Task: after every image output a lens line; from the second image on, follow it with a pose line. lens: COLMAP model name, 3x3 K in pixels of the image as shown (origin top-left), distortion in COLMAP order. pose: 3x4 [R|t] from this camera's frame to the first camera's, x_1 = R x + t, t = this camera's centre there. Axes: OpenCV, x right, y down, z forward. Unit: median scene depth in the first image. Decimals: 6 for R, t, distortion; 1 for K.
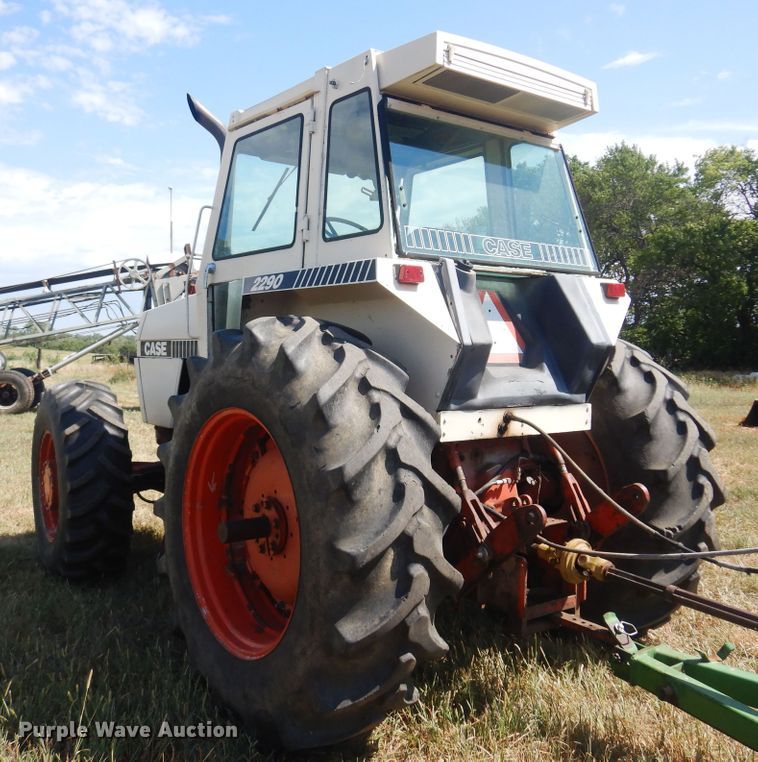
lens RADIAL K [[787.8, 0, 378.3], [0, 787.8, 364.8], [0, 0, 1]] dist [0.017049, 0.020607]
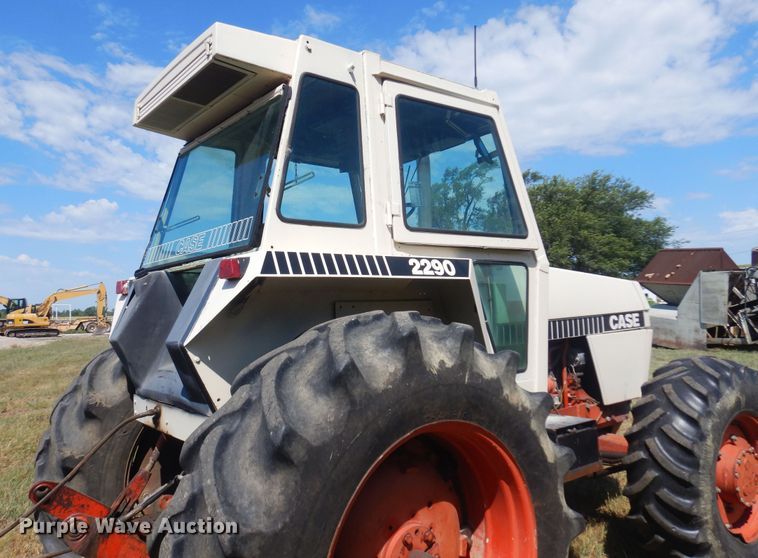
lens RADIAL K [[582.6, 0, 353.9], [0, 582.6, 264.7], [0, 0, 1]] dist [0.015880, 0.000849]
pose [[-0.010362, -0.085082, -0.996320, 0.892160], [0.011745, 0.996294, -0.085202, -0.054338], [0.999877, -0.012584, -0.009324, 1.197195]]
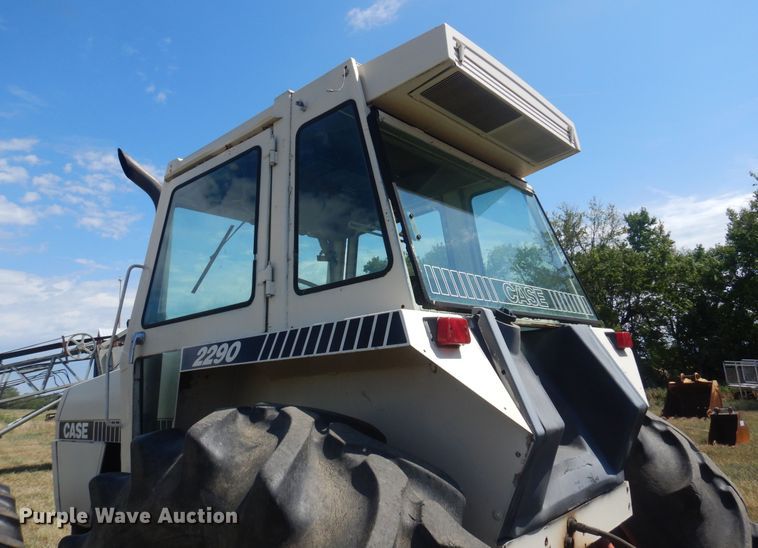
lens RADIAL K [[542.9, 0, 379.0], [0, 542.9, 274.0], [0, 0, 1]] dist [0.009881, 0.000686]
pose [[0.981528, -0.027849, 0.189282, -0.087660], [0.069148, 0.974108, -0.215249, -0.058188], [-0.178386, 0.224362, 0.958040, 0.479247]]
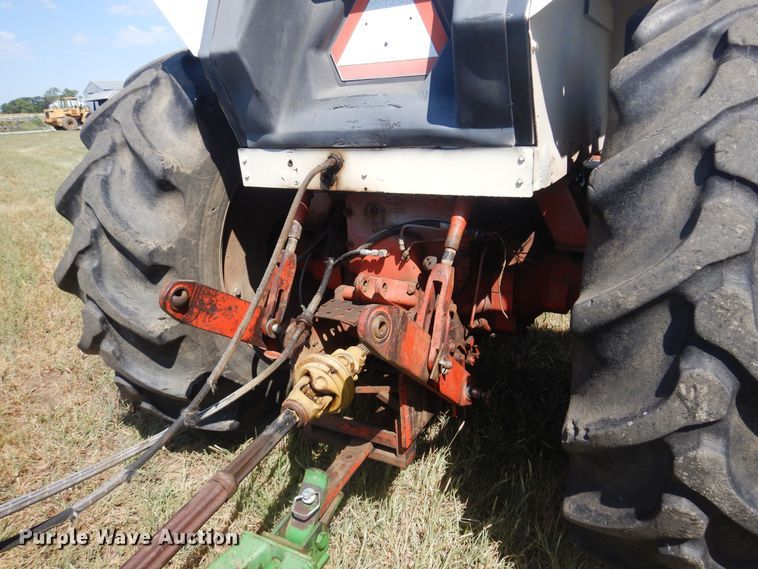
lens RADIAL K [[542.6, 0, 377.4], [0, 542.6, 291.8], [0, 0, 1]] dist [0.008545, 0.001888]
pose [[0.398003, 0.277295, -0.874472, 0.594007], [0.034779, 0.947977, 0.316432, 0.023532], [0.916725, -0.156354, 0.367654, 0.794264]]
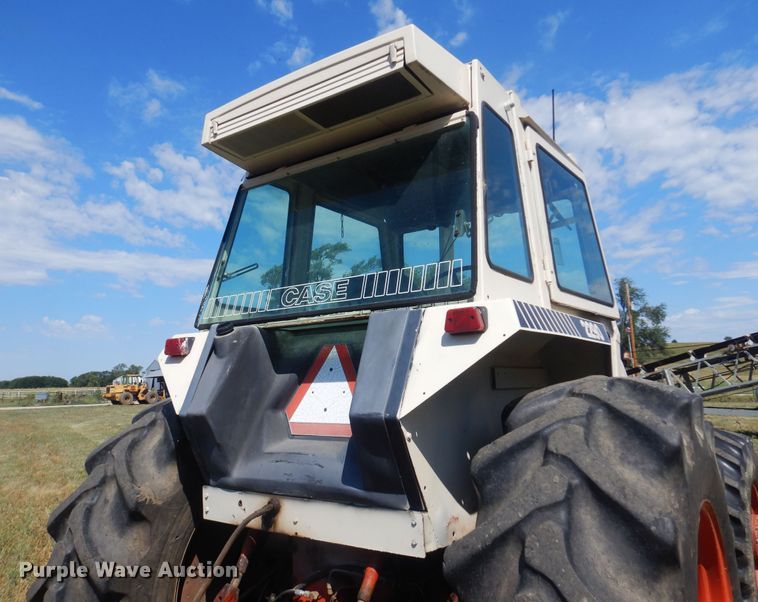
lens RADIAL K [[583.6, 0, 351.5], [0, 583.6, 307.8], [0, 0, 1]] dist [0.009626, 0.003805]
pose [[0.270947, -0.138485, -0.952581, 0.736284], [0.009180, 0.989924, -0.141302, -0.046319], [0.962551, 0.029540, 0.269488, 0.859796]]
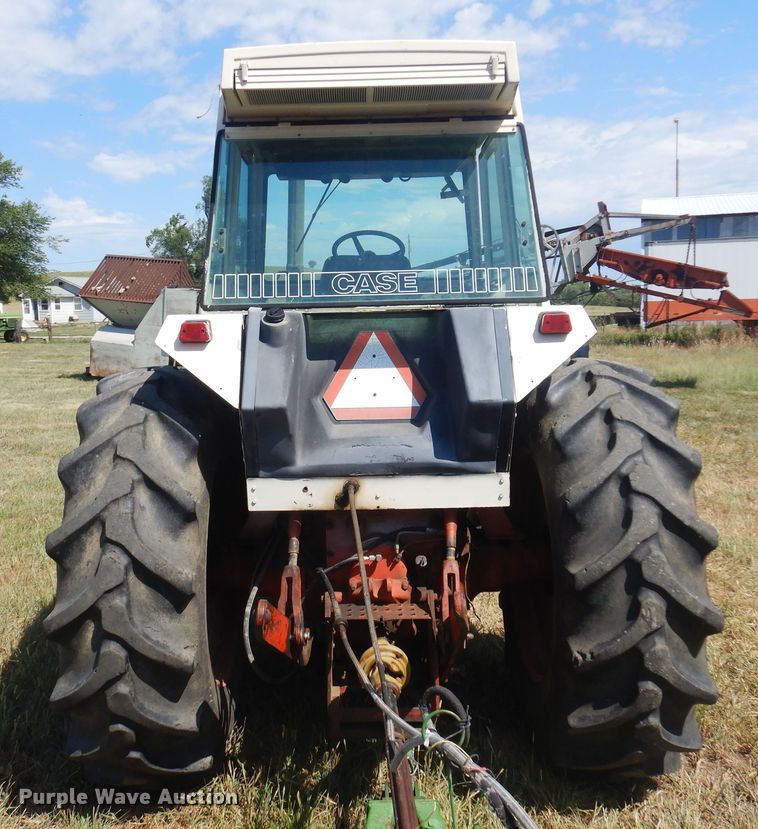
lens RADIAL K [[841.5, 0, 353.4], [0, 841.5, 410.8], [0, 0, 1]] dist [0.006060, 0.022720]
pose [[0.787744, 0.050096, -0.613963, 0.682622], [0.016948, 0.994548, 0.102895, -0.103708], [0.615770, -0.091460, 0.782600, 0.278652]]
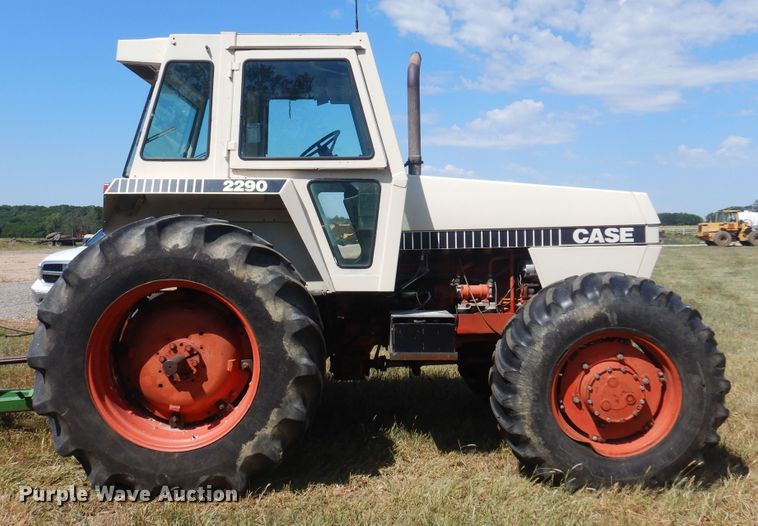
lens RADIAL K [[665.6, 0, 365.3], [0, 665.6, 264.1], [0, 0, 1]] dist [0.015833, 0.003138]
pose [[-0.617087, 0.032998, -0.786203, 0.977290], [-0.019088, 0.998199, 0.056878, -0.044066], [0.786663, 0.050106, -0.615346, 2.157348]]
